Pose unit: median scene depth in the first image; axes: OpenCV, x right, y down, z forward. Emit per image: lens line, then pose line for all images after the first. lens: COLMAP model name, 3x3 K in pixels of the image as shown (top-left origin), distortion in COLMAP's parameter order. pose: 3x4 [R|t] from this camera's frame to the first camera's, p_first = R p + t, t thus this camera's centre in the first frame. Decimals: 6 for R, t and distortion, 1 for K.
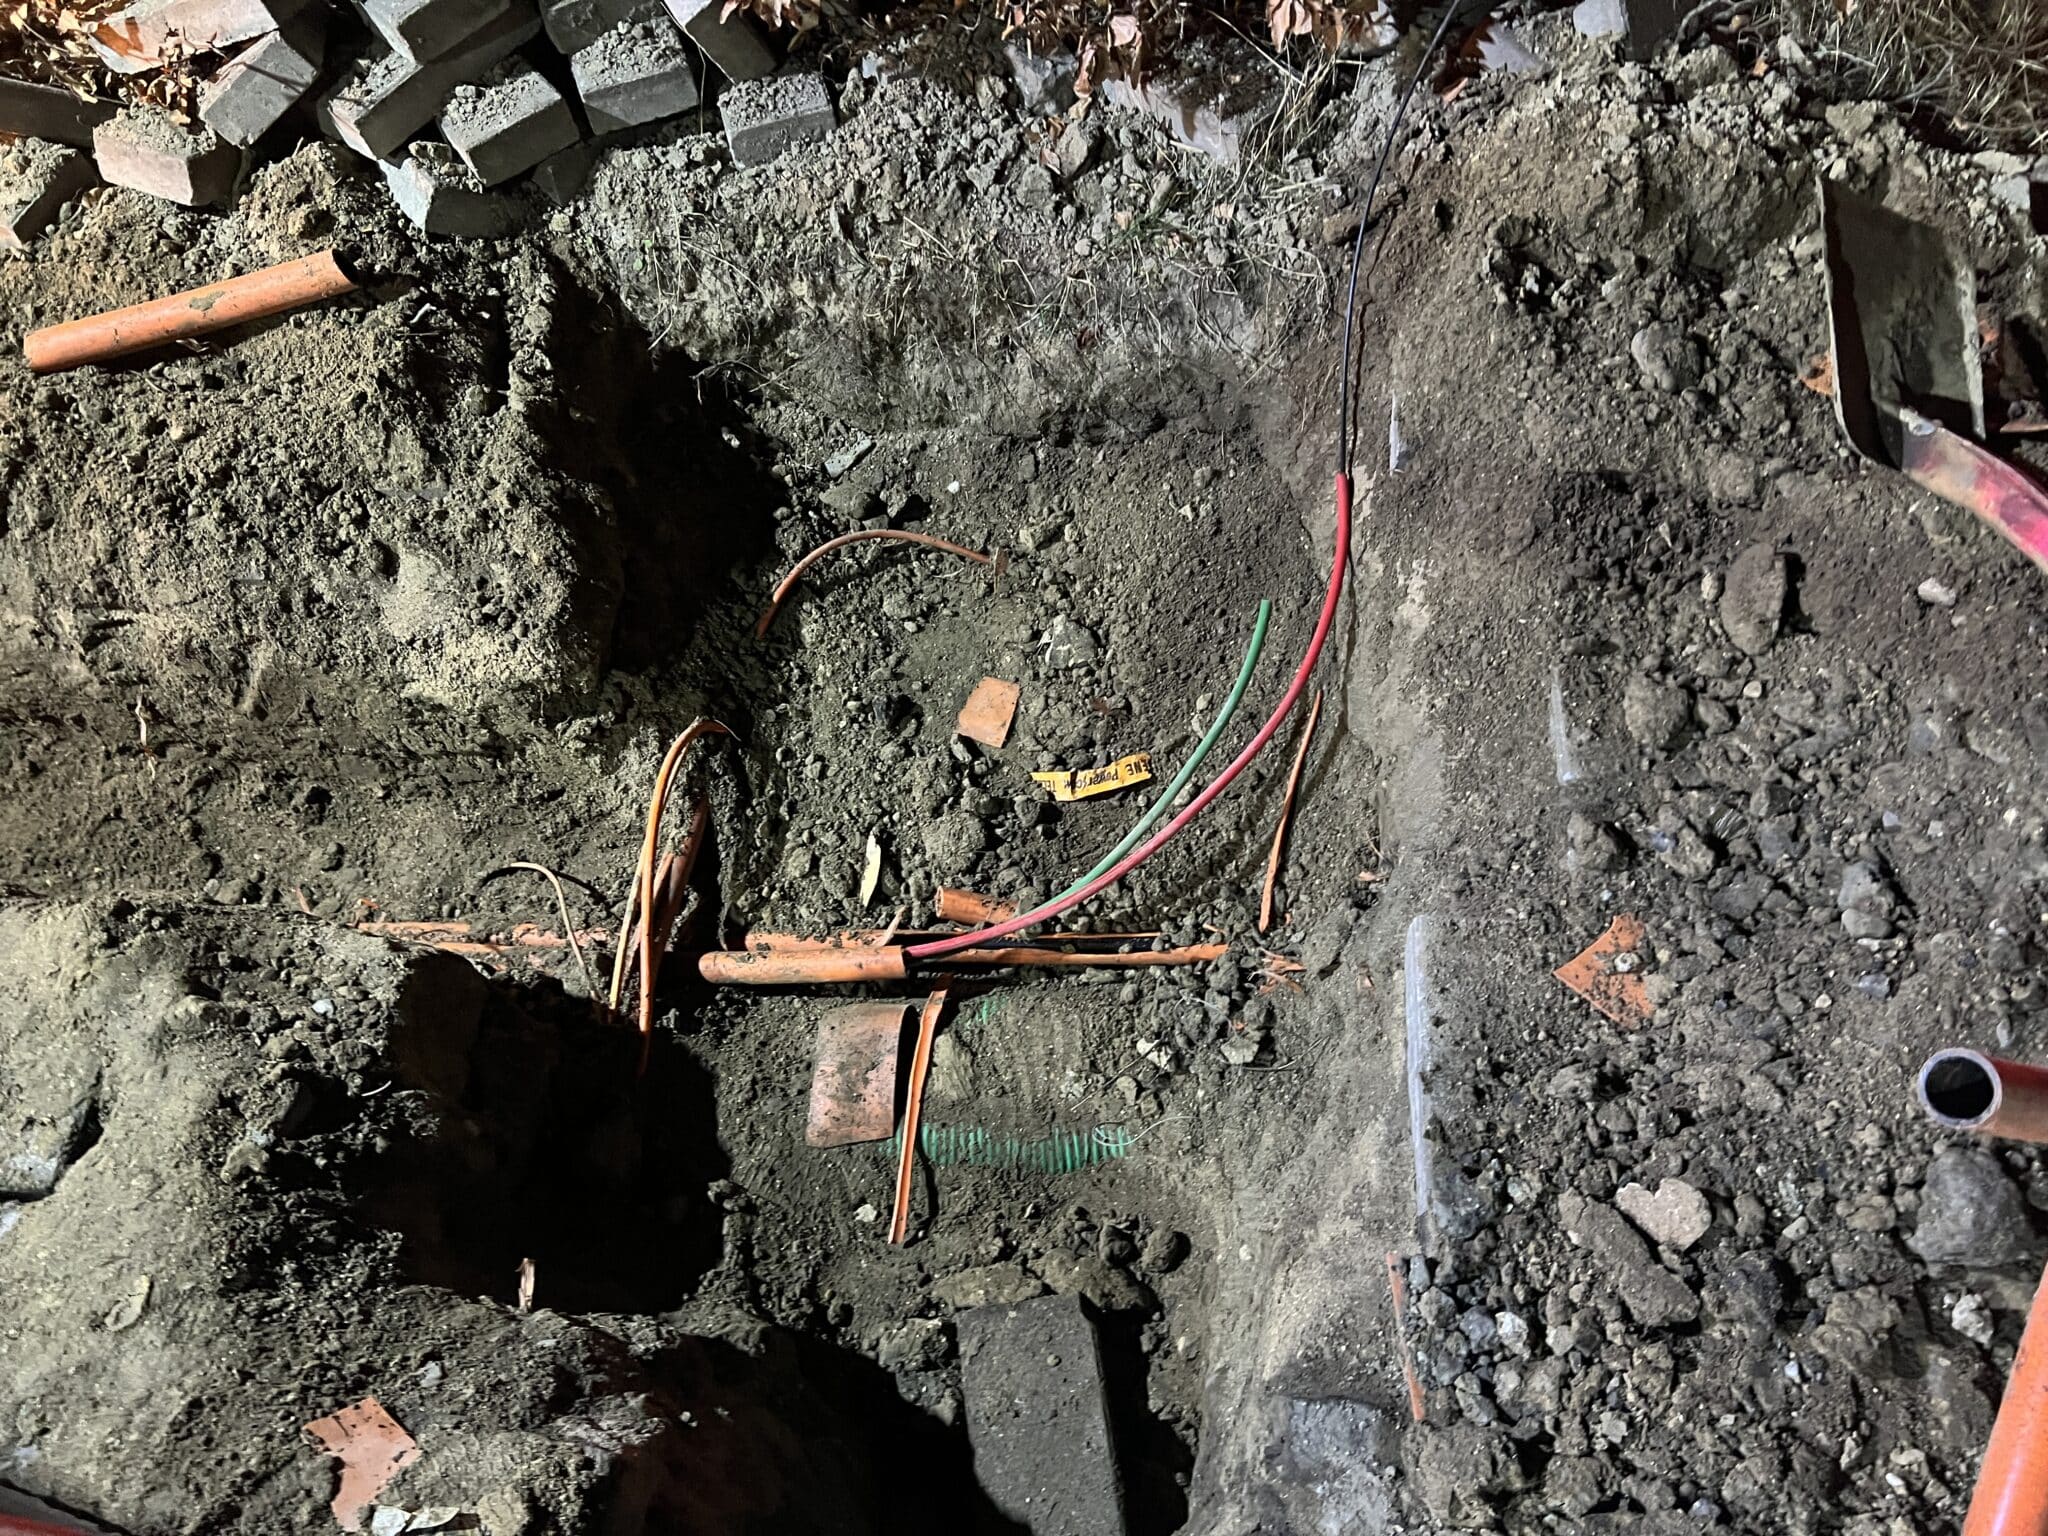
lens RADIAL K [[1528.8, 0, 1025.1], [0, 1528.8, 824.0], [0, 0, 1]] dist [0.039968, -0.073030]
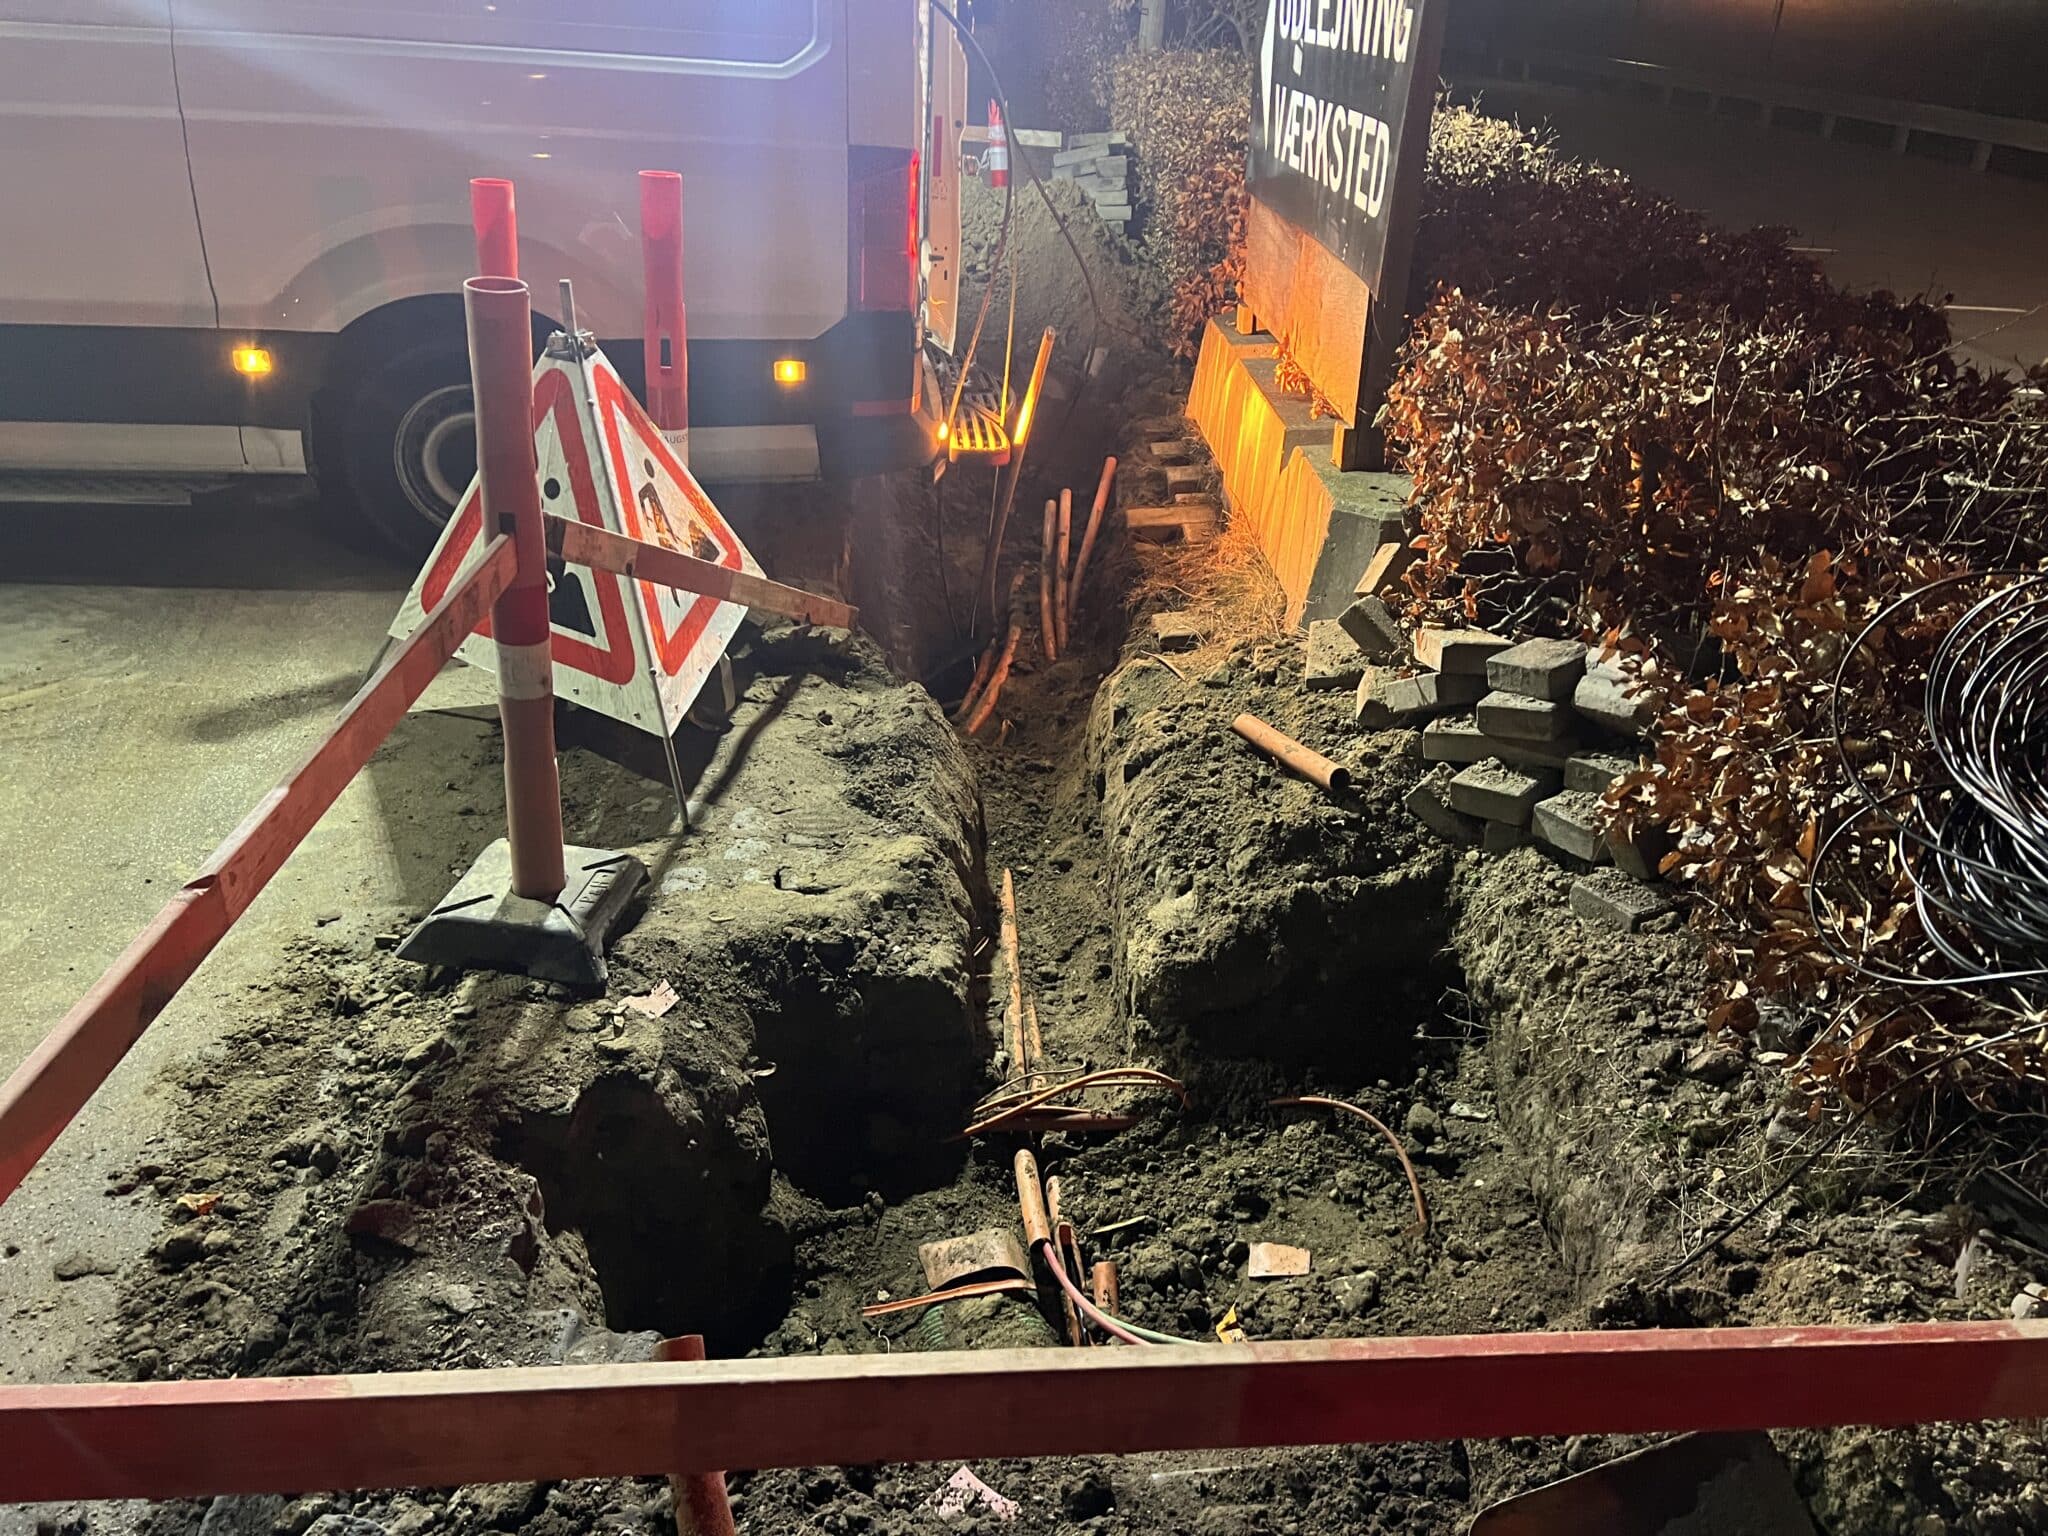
lens RADIAL K [[1528.8, 0, 1025.1], [0, 1528.8, 824.0], [0, 0, 1]] dist [0.039968, -0.073030]
pose [[0.136371, 0.500340, -0.855022, 0.920324], [-0.802054, 0.562357, 0.201157, -0.396461], [0.581475, 0.658342, 0.477989, 0.067329]]
